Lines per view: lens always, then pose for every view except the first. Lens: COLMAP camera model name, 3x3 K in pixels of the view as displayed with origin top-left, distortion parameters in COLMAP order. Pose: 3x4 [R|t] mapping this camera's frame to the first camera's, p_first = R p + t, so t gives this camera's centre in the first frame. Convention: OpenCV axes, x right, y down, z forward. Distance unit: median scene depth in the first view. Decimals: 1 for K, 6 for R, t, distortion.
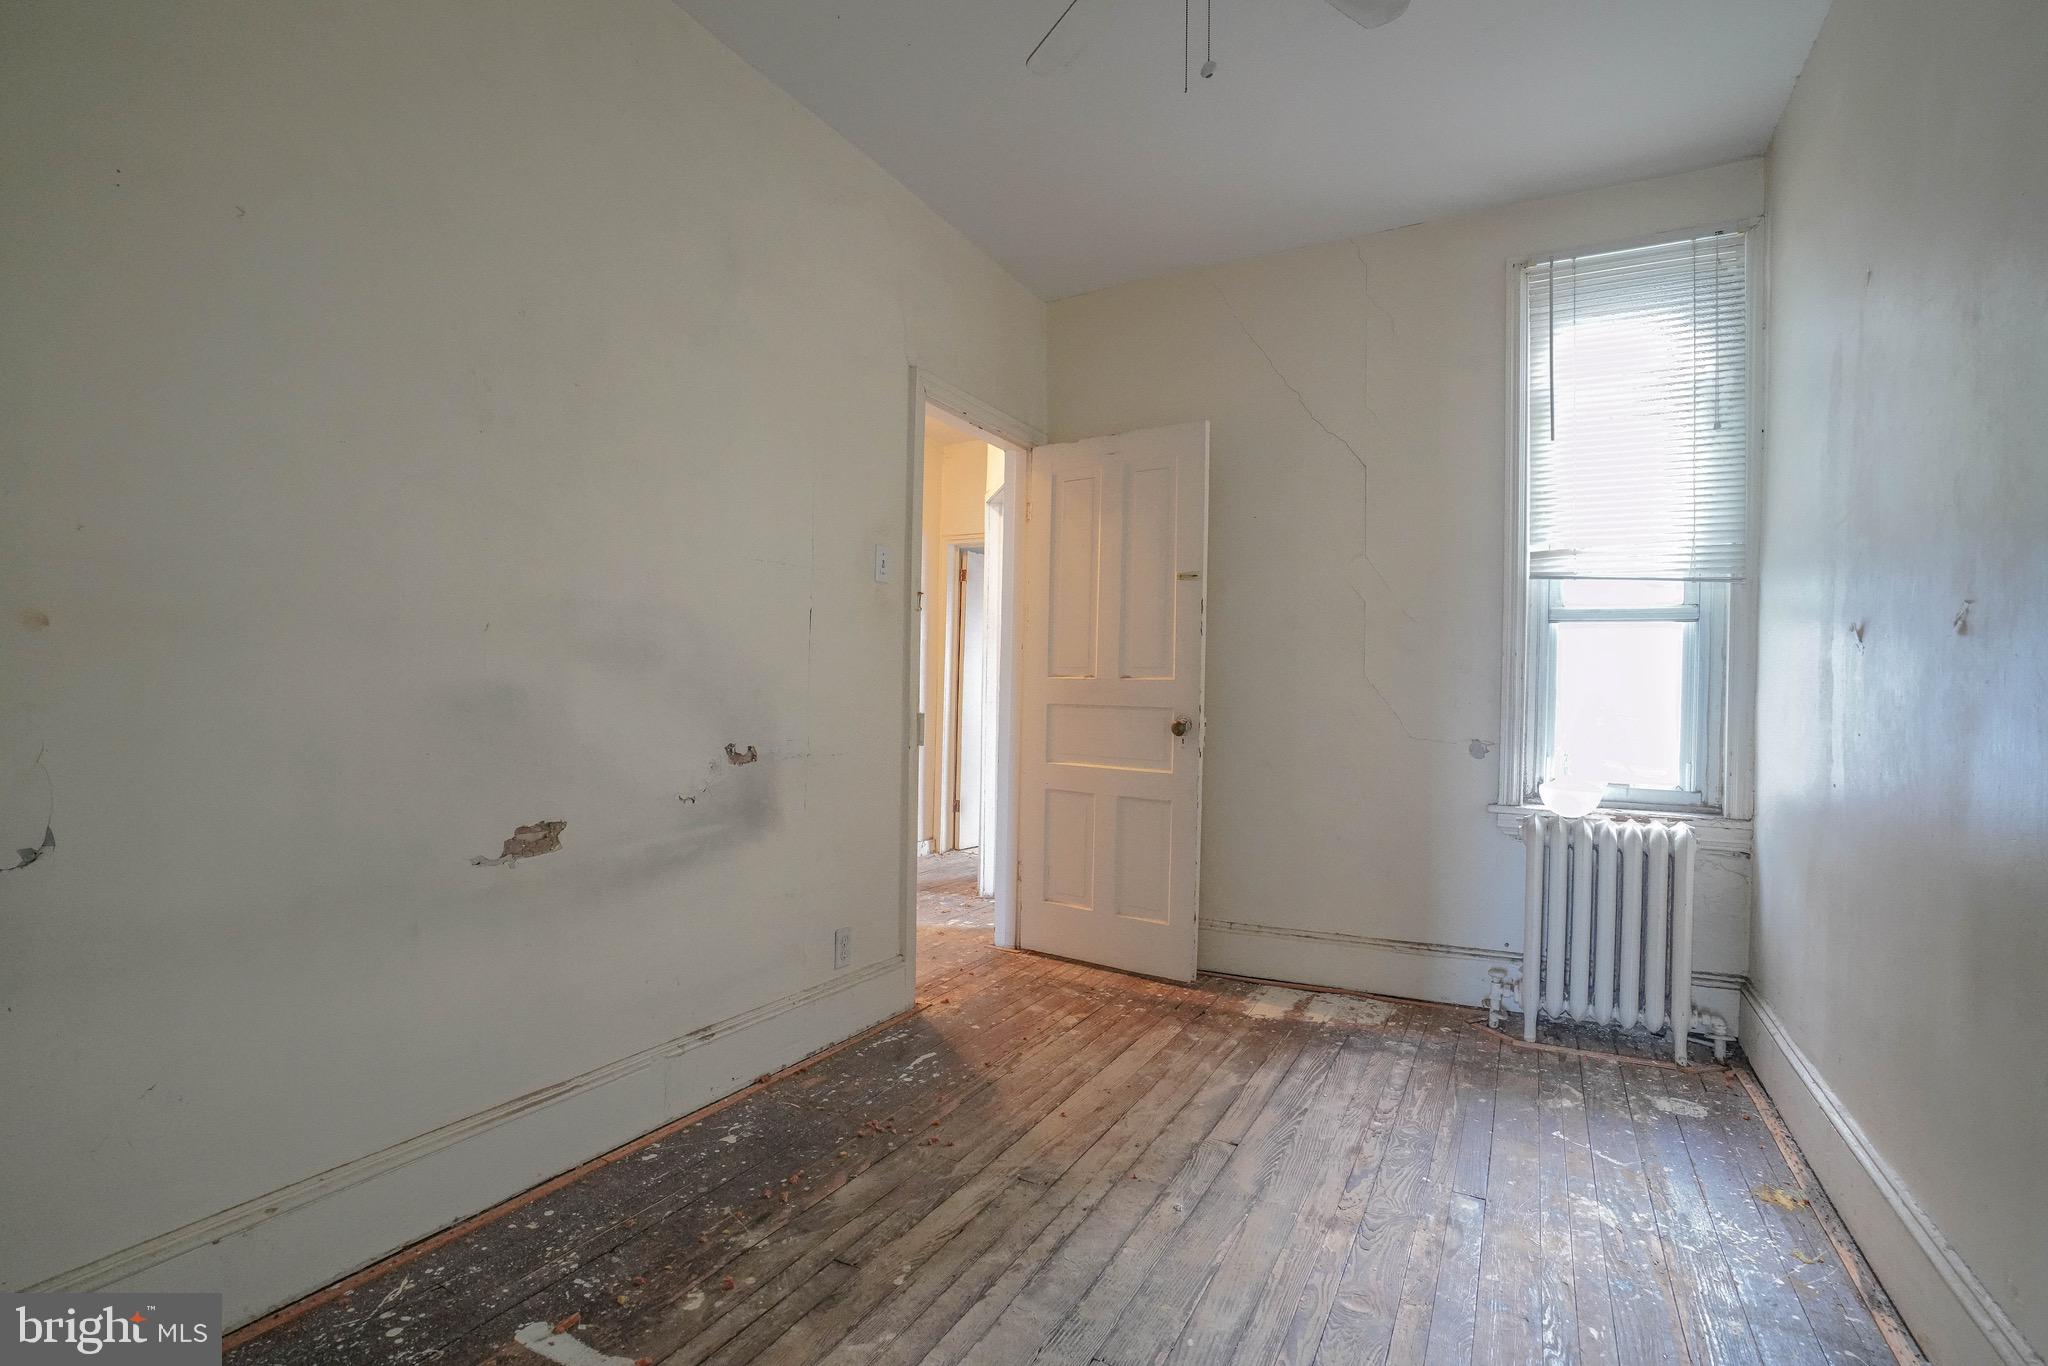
lens RADIAL K [[943.7, 0, 1026.6], [0, 943.7, 688.9], [0, 0, 1]] dist [-0.052871, 0.019460]
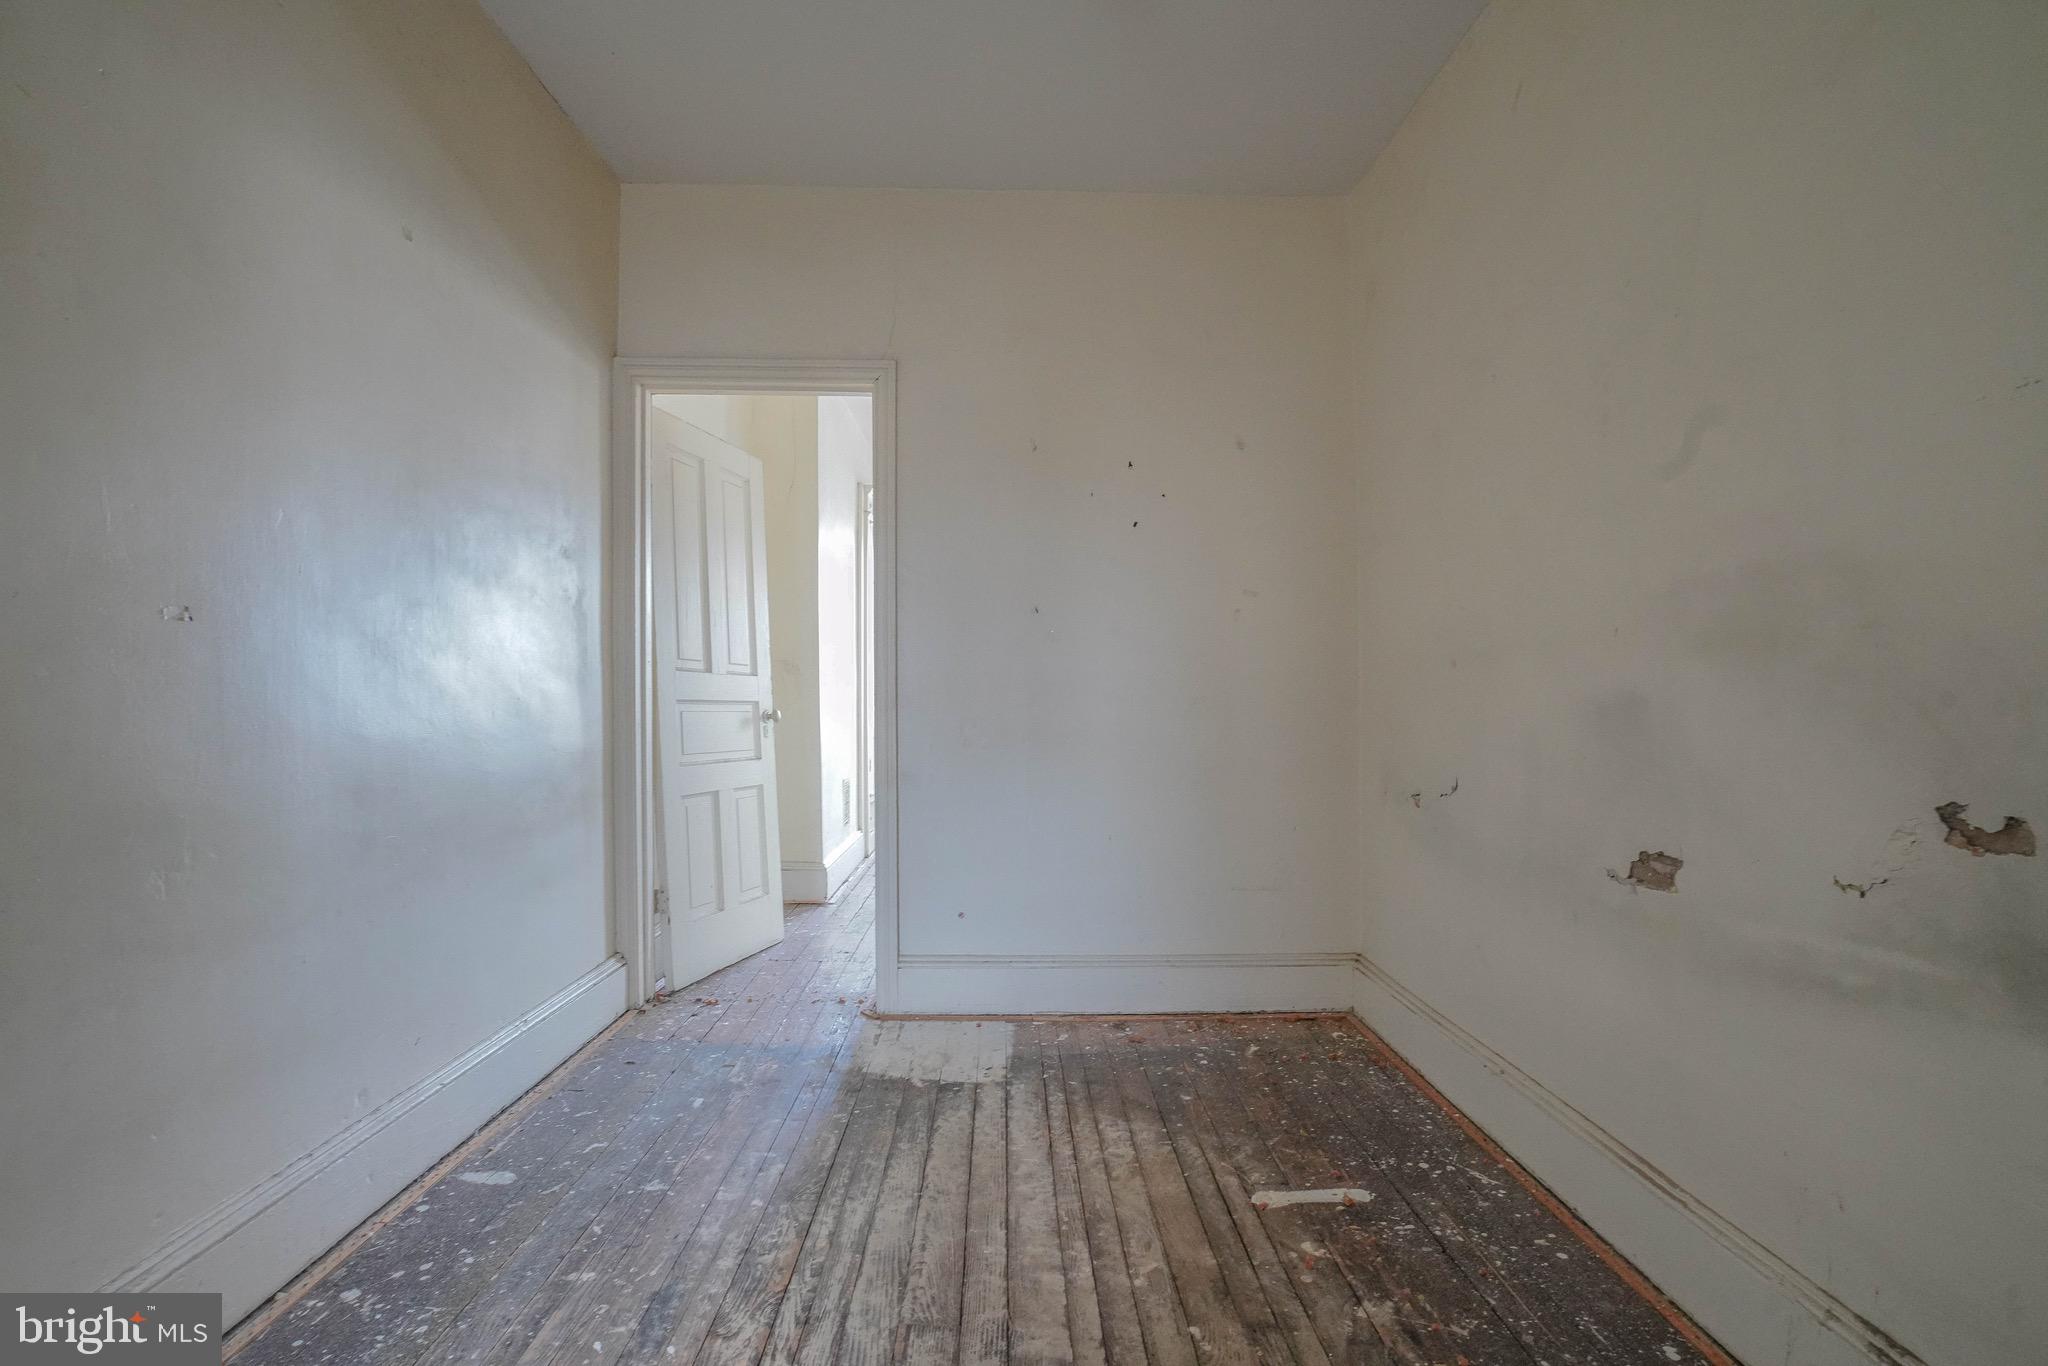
lens RADIAL K [[943.7, 0, 1028.7], [0, 943.7, 685.7], [0, 0, 1]] dist [-0.052871, 0.019460]
pose [[-0.868247, -0.025083, -0.495498, 0.415815], [-0.012456, 0.999508, -0.028770, 0.023481], [0.495976, -0.018807, -0.868133, 1.506257]]
